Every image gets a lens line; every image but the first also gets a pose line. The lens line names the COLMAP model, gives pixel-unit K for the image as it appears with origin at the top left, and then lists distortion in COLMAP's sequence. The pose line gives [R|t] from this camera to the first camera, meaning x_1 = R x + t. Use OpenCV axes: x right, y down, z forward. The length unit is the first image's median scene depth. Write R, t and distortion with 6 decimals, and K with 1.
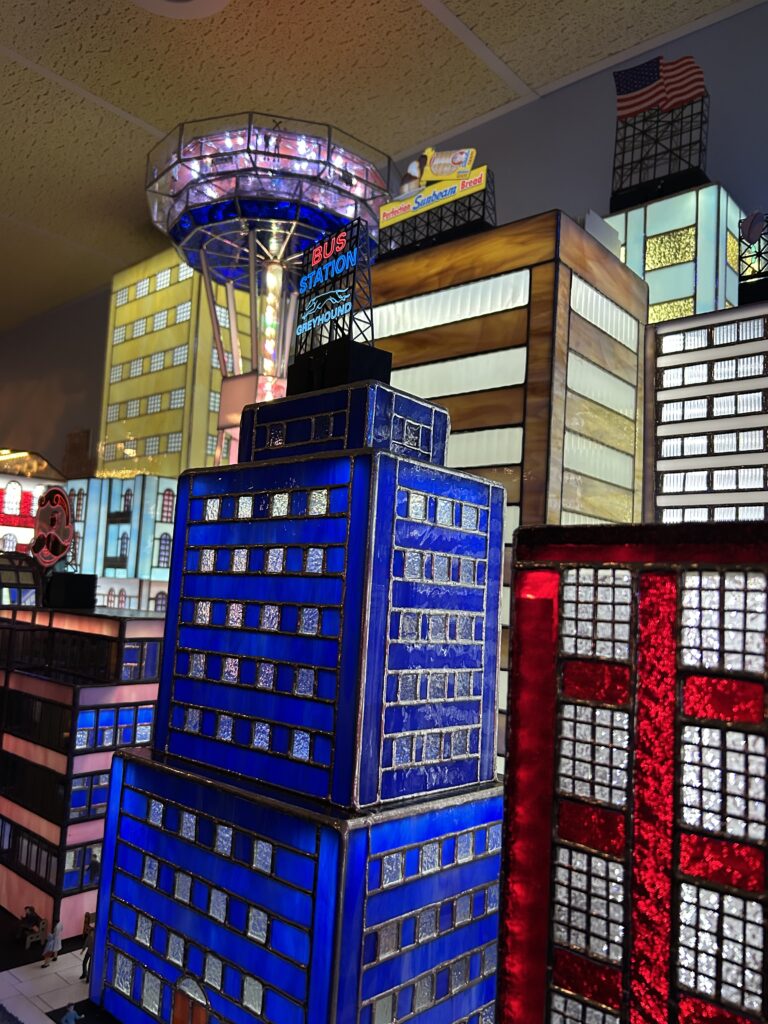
lens RADIAL K [[779.7, 0, 382.8], [0, 779.7, 509.6], [0, 0, 1]] dist [0.015245, -0.015762]
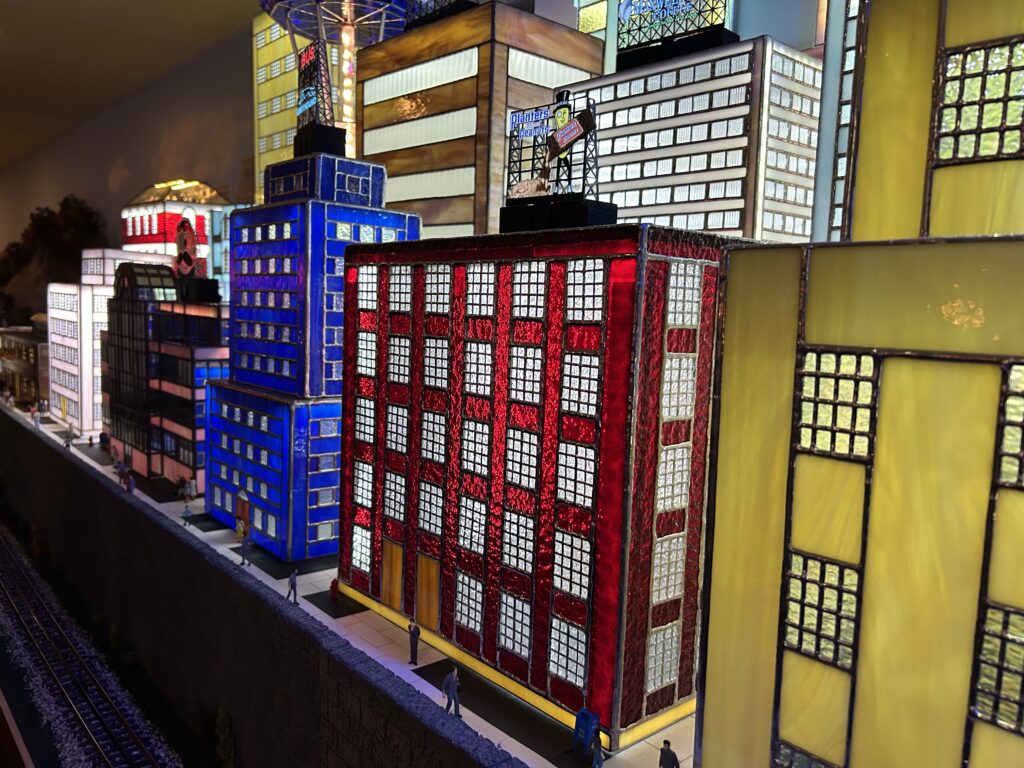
lens RADIAL K [[779.7, 0, 512.7], [0, 779.7, 379.9], [0, 0, 1]] dist [0.015245, -0.015762]
pose [[0.992889, -0.009516, -0.118662, 0.409909], [0.034225, 0.977534, 0.207981, -0.019489], [0.114017, -0.210564, 0.970908, -0.455383]]
